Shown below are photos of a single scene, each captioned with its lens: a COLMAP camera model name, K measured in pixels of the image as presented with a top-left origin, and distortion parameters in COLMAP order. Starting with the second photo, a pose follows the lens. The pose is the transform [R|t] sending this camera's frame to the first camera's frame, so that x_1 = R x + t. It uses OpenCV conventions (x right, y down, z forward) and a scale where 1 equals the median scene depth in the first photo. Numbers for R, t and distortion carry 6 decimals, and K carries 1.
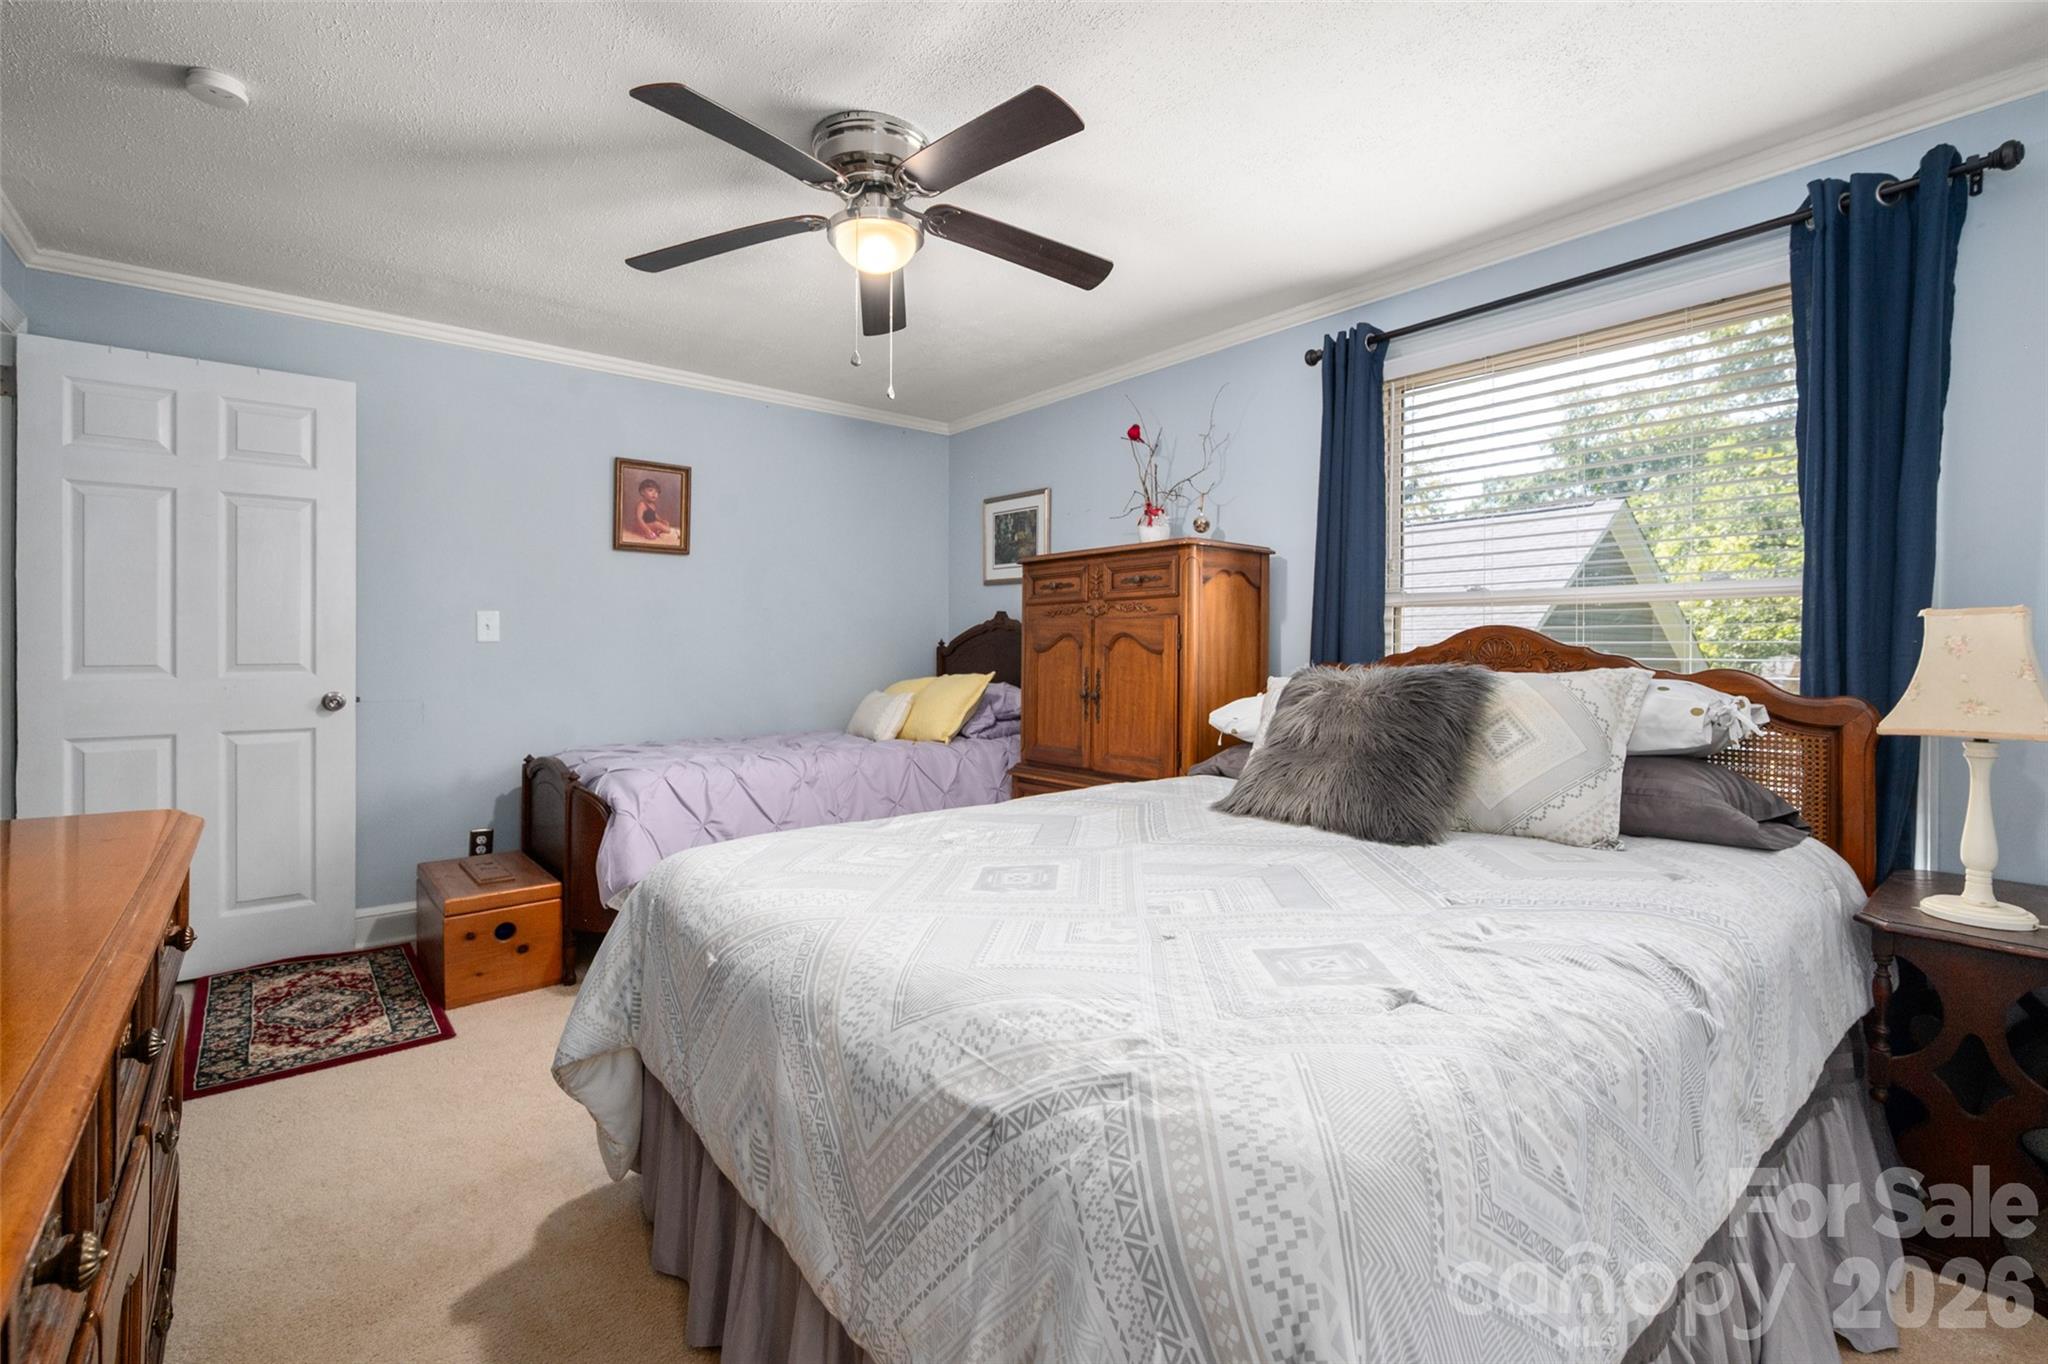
lens RADIAL K [[894.3, 0, 1023.5], [0, 894.3, 647.2], [0, 0, 1]] dist [0.000634, -0.000091]
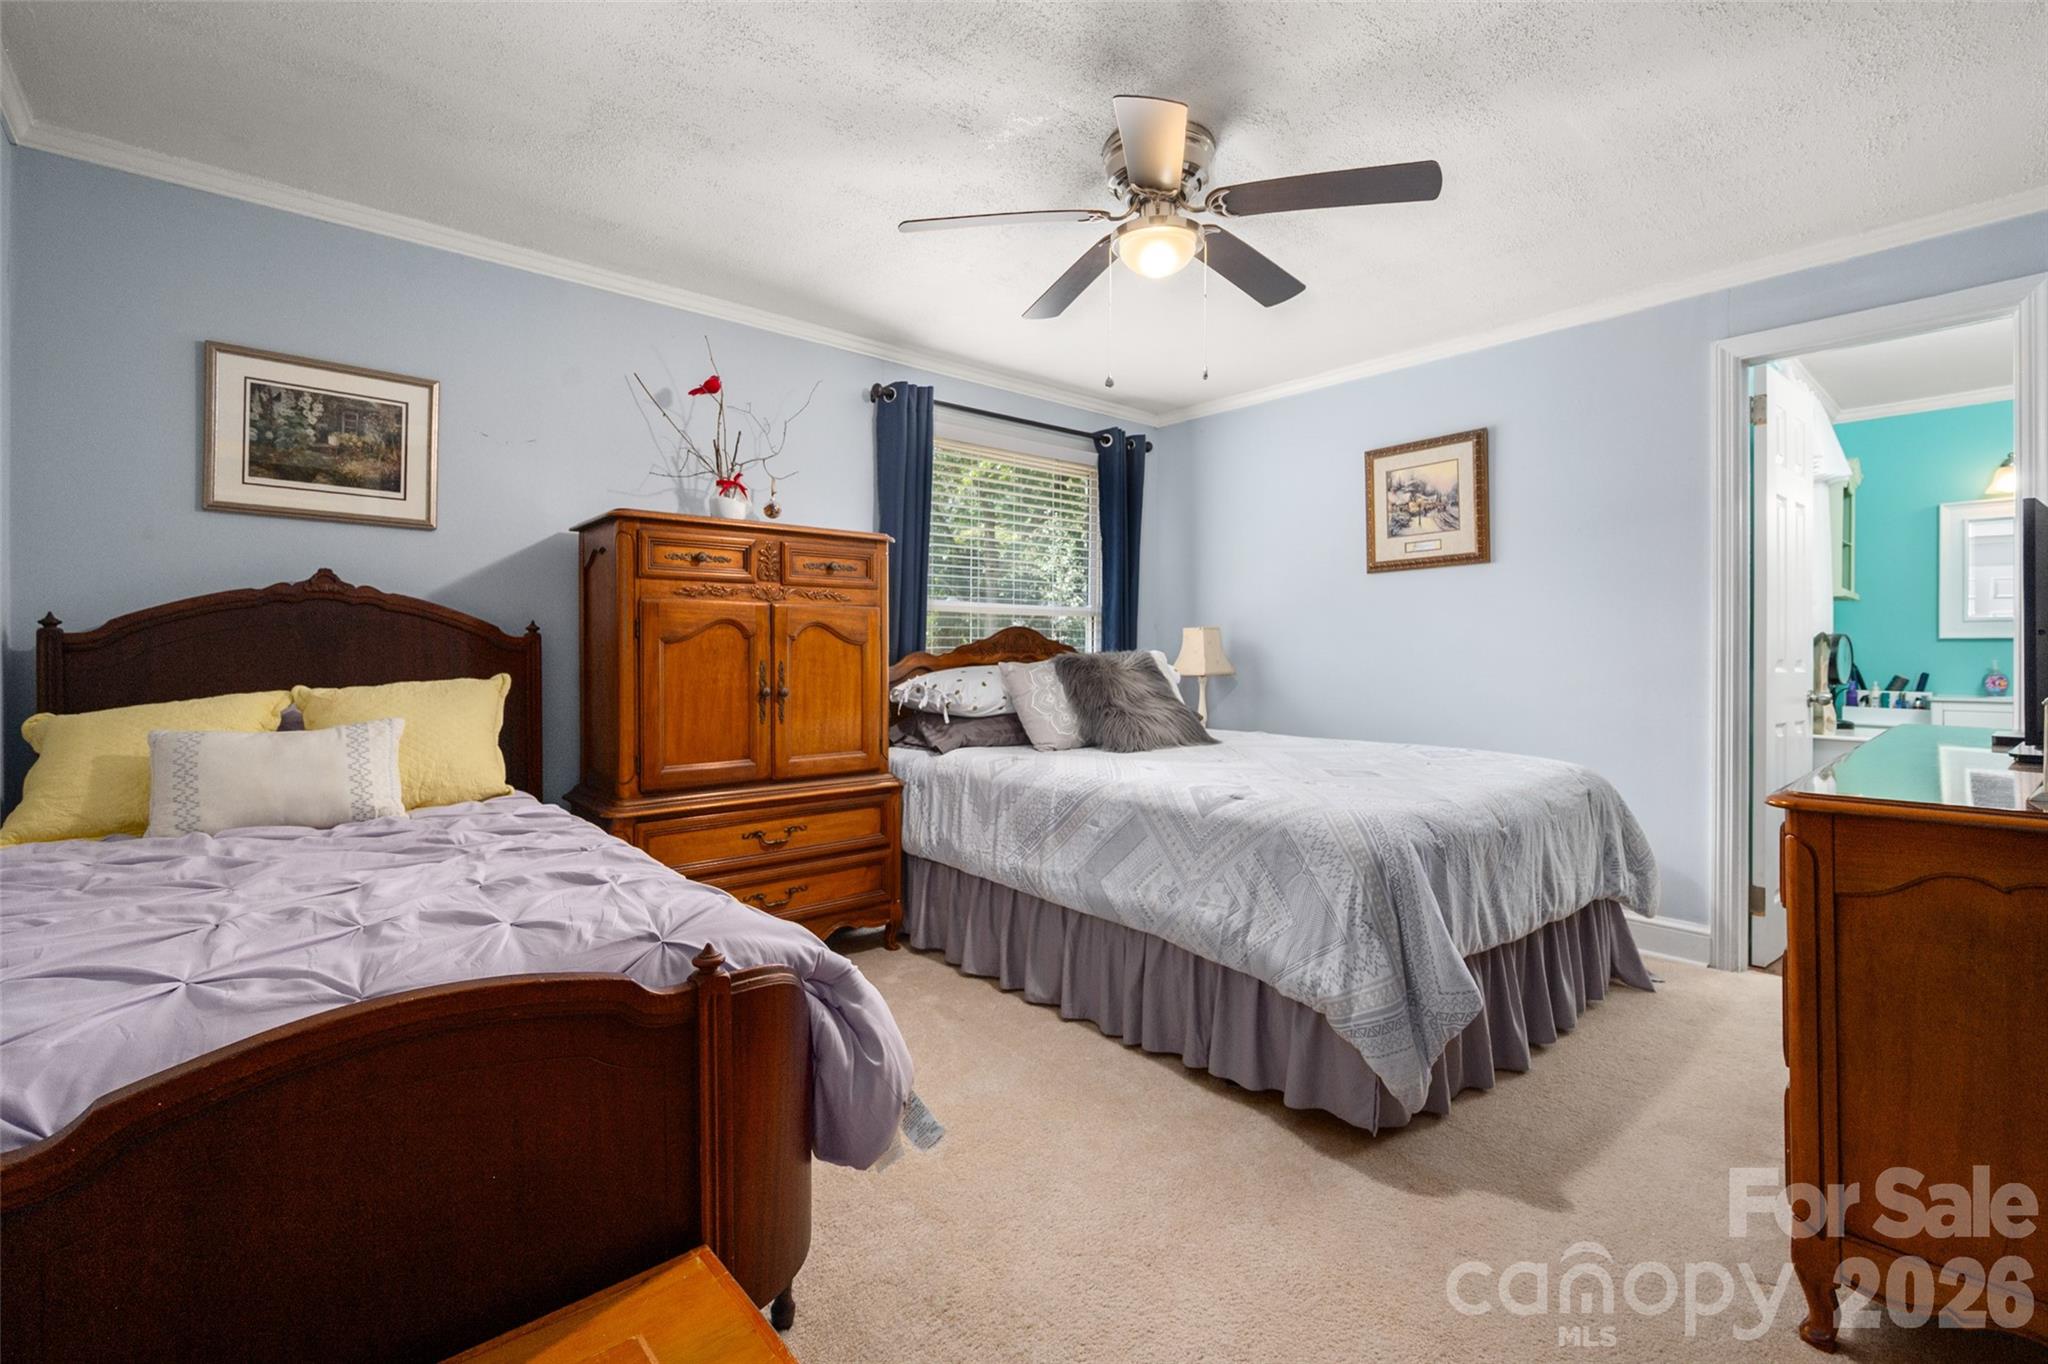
lens RADIAL K [[894.3, 0, 1023.5], [0, 894.3, 647.2], [0, 0, 1]] dist [0.000634, -0.000091]
pose [[-0.025202, 0.005491, 0.999667, -0.732585], [0.001145, 0.999984, -0.005464, 0.013807], [-0.999682, 0.001007, -0.025208, 0.731158]]
